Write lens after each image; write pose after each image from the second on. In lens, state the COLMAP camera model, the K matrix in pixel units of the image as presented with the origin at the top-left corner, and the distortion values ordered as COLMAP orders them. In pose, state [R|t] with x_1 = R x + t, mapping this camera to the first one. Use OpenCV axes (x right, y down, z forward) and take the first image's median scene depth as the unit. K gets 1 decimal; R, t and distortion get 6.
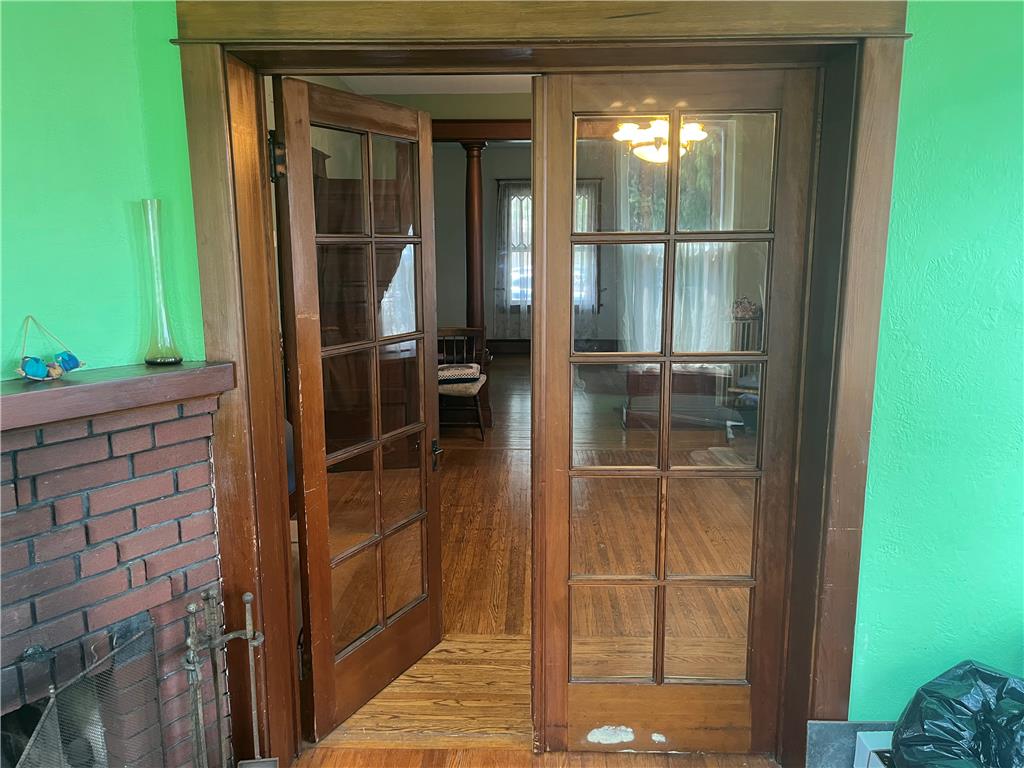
lens RADIAL K [[767.7, 0, 528.0], [0, 767.7, 380.9], [0, 0, 1]] dist [-0.007183, -0.000023]
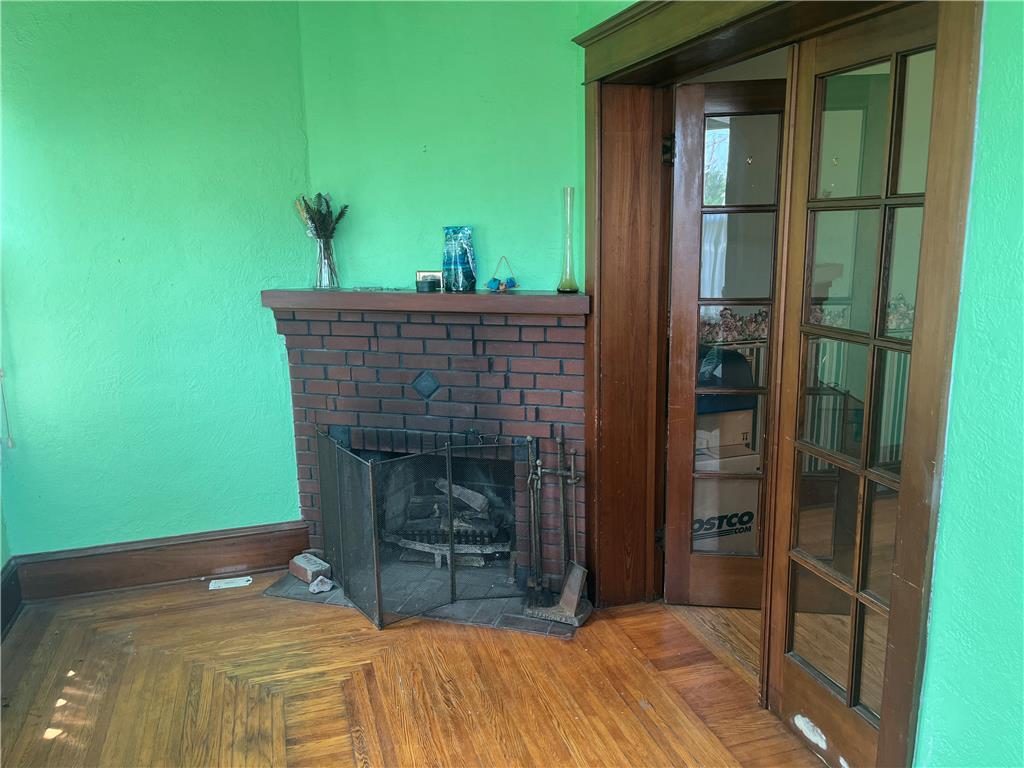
lens RADIAL K [[757.3, 0, 503.9], [0, 757.3, 380.8], [0, 0, 1]] dist [0.067649, -0.097212]
pose [[0.331968, 0.194013, -0.923123, 1.004247], [-0.152560, 0.976779, 0.150427, -0.061501], [0.930872, 0.090895, 0.353858, 0.346644]]
